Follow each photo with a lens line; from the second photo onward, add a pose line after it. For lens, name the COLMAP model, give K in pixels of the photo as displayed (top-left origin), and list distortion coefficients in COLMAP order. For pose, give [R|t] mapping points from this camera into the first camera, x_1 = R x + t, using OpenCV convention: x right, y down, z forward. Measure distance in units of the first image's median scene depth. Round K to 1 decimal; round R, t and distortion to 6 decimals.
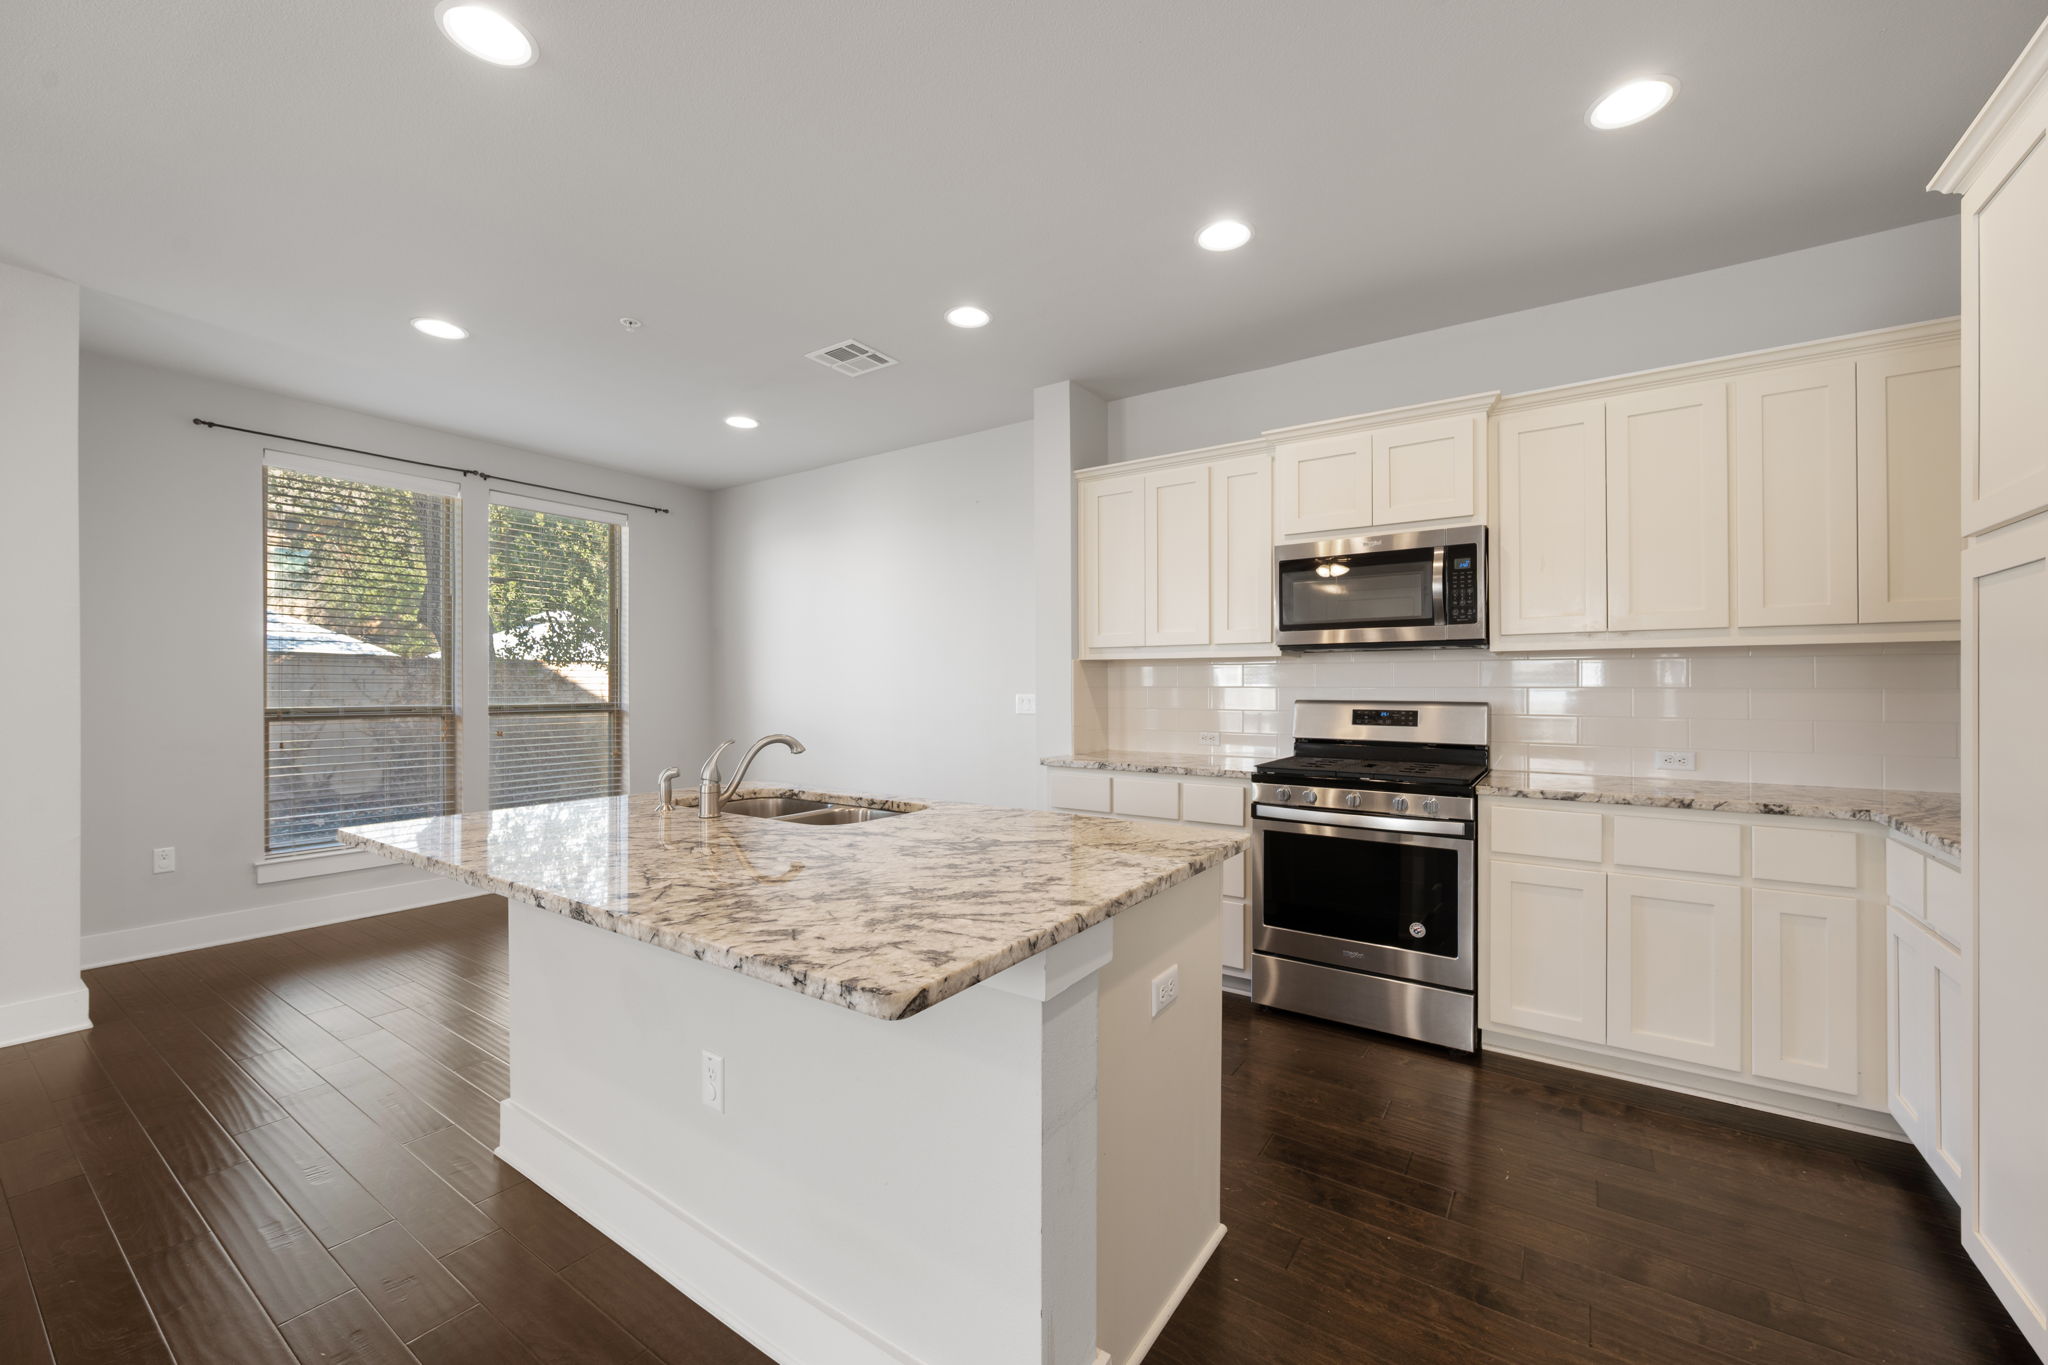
lens RADIAL K [[799.7, 0, 1032.3], [0, 799.7, 680.3], [0, 0, 1]] dist [-0.001403, 0.000254]
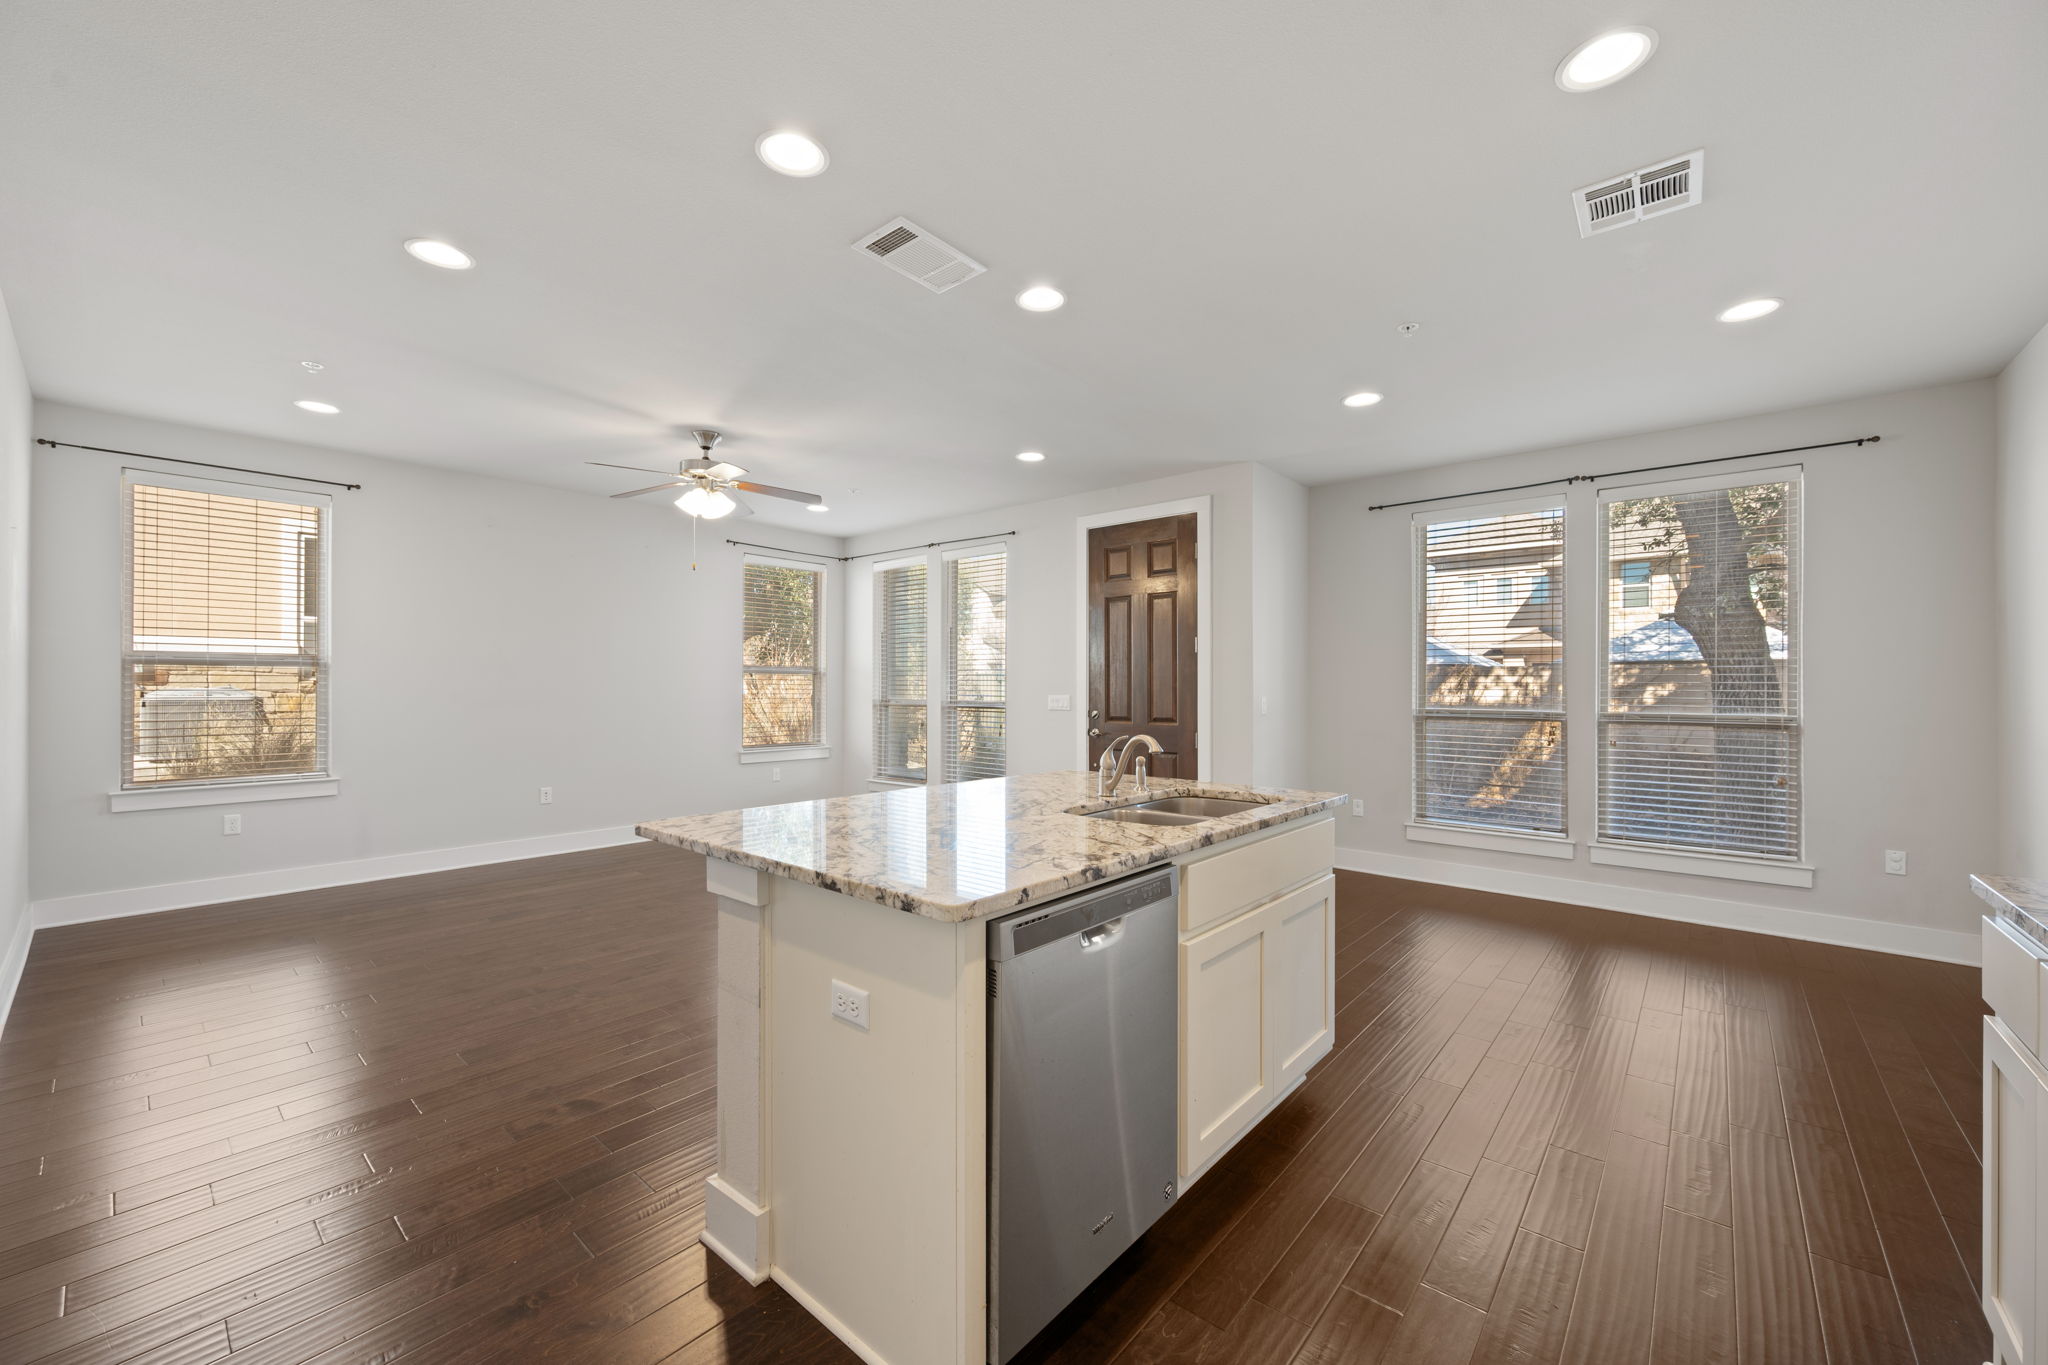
lens RADIAL K [[799.7, 0, 1024.9], [0, 799.7, 676.2], [0, 0, 1]] dist [0.002265, 0.000364]
pose [[-0.118919, -0.012839, -0.992821, 0.609929], [0.005295, 0.999894, -0.013565, -0.005650], [0.992890, -0.006870, -0.118838, 0.711014]]
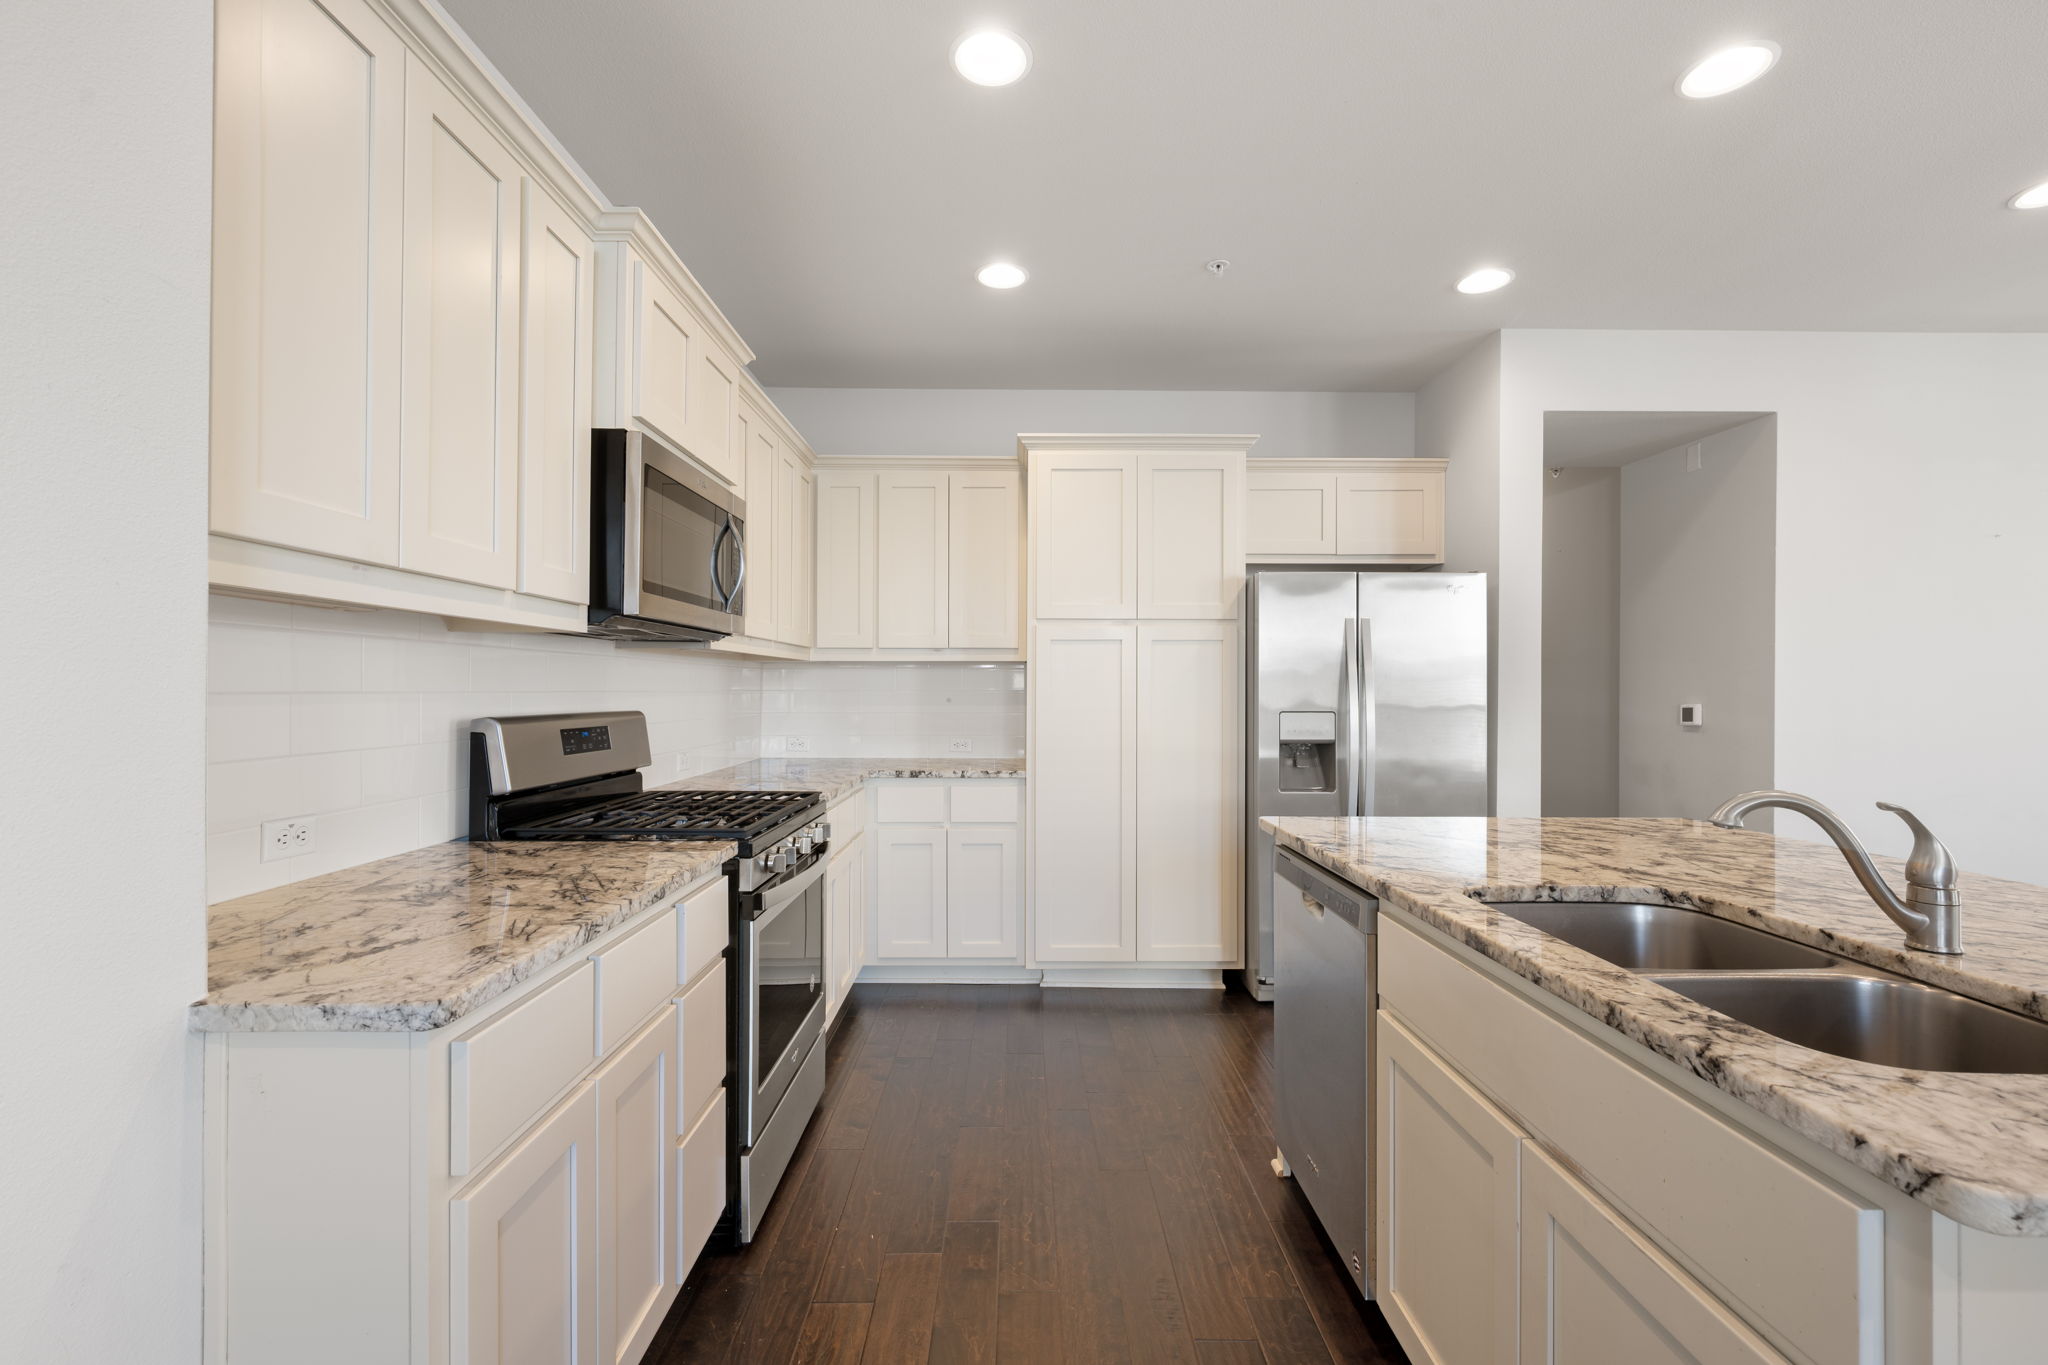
lens RADIAL K [[884.1, 0, 1012.4], [0, 884.1, 688.5], [0, 0, 1]] dist [0.005453, -0.000050]
pose [[-0.560104, -0.001734, 0.828421, -0.380406], [-0.011660, 0.999915, -0.005790, 0.006878], [-0.828340, -0.012903, -0.560077, 1.268882]]
